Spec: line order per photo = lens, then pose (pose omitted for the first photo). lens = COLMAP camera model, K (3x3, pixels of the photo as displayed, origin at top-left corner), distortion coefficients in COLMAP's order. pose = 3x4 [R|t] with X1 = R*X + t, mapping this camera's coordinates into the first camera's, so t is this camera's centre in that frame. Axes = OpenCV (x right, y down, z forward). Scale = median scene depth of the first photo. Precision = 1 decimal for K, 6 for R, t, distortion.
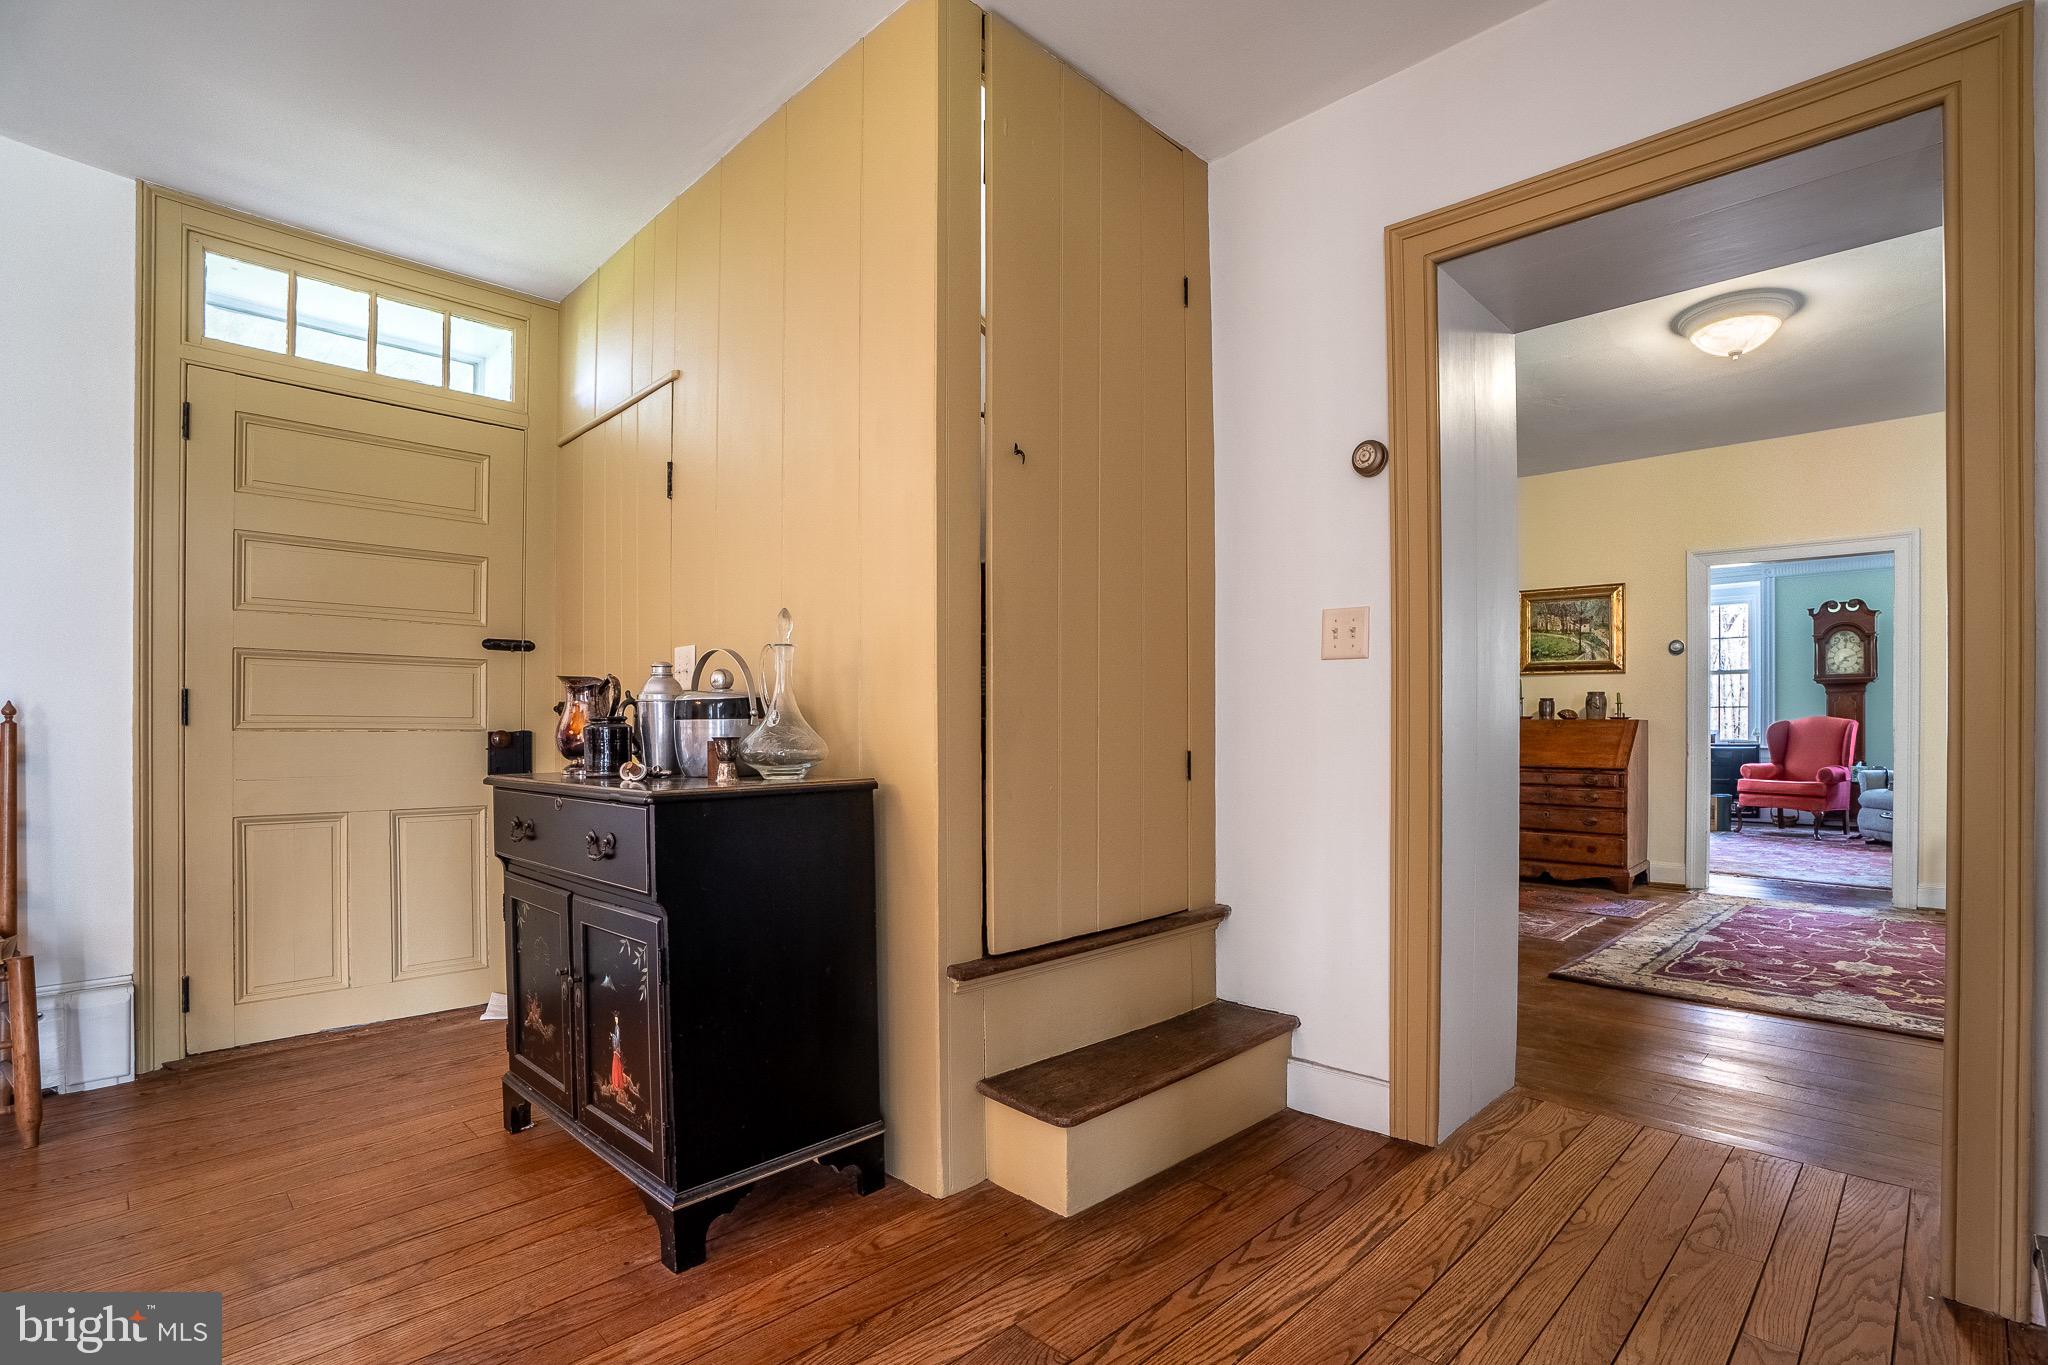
lens RADIAL K [[917.5, 0, 1056.1], [0, 917.5, 736.7], [0, 0, 1]] dist [-0.032402, 0.004631]
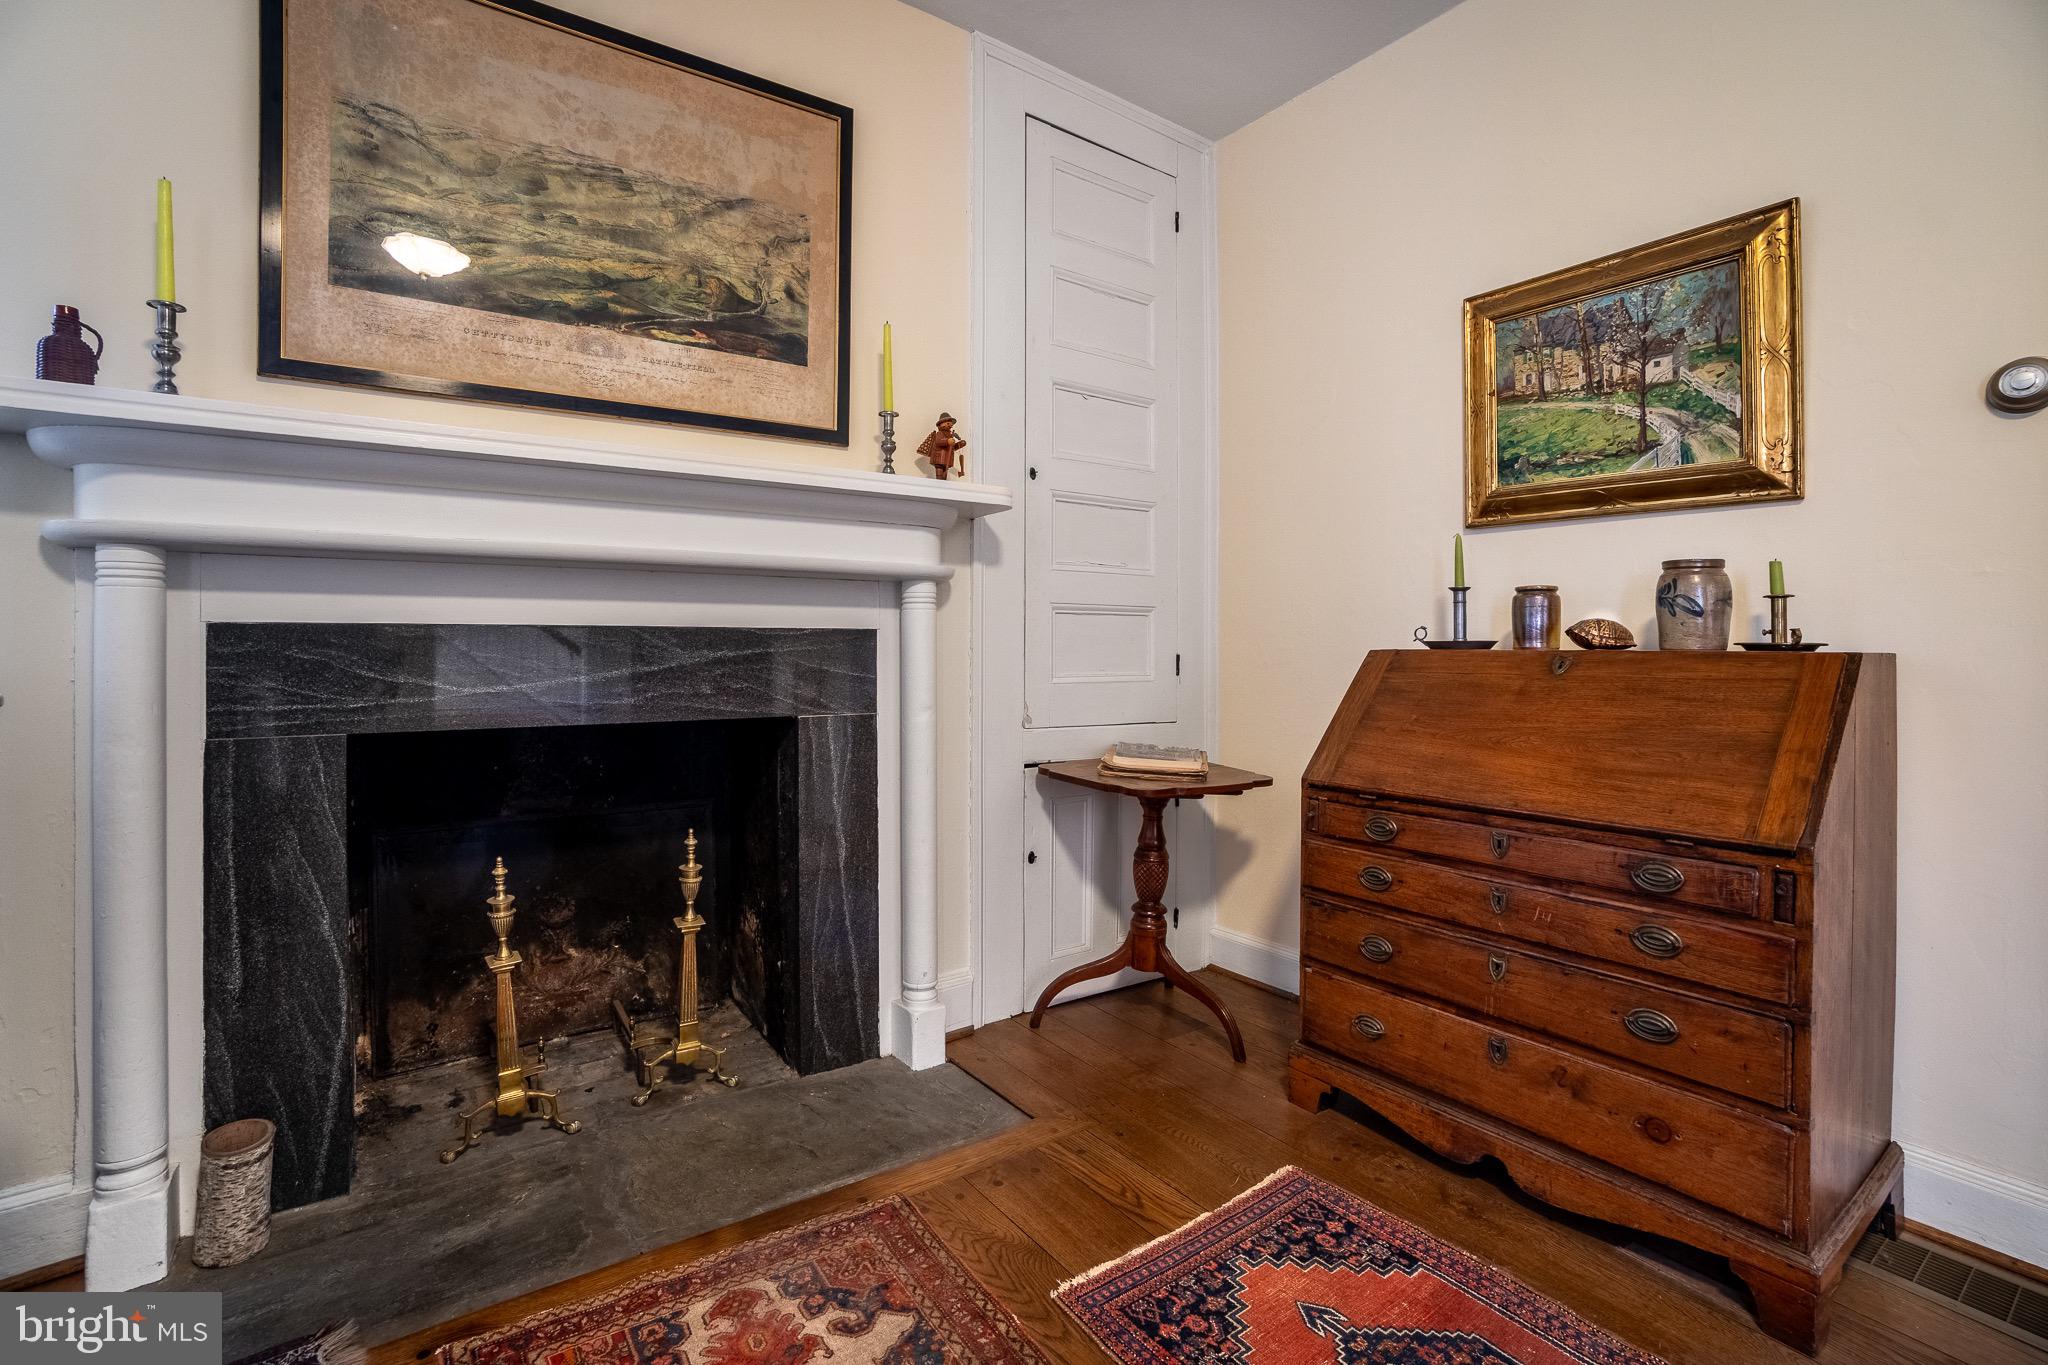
lens RADIAL K [[917.5, 0, 953.2], [0, 917.5, 656.6], [0, 0, 1]] dist [-0.032402, 0.004631]
pose [[0.980923, 0.005125, -0.194329, 0.391507], [-0.006947, 0.999938, -0.008700, -0.012104], [0.194272, 0.009884, 0.980898, 0.625857]]
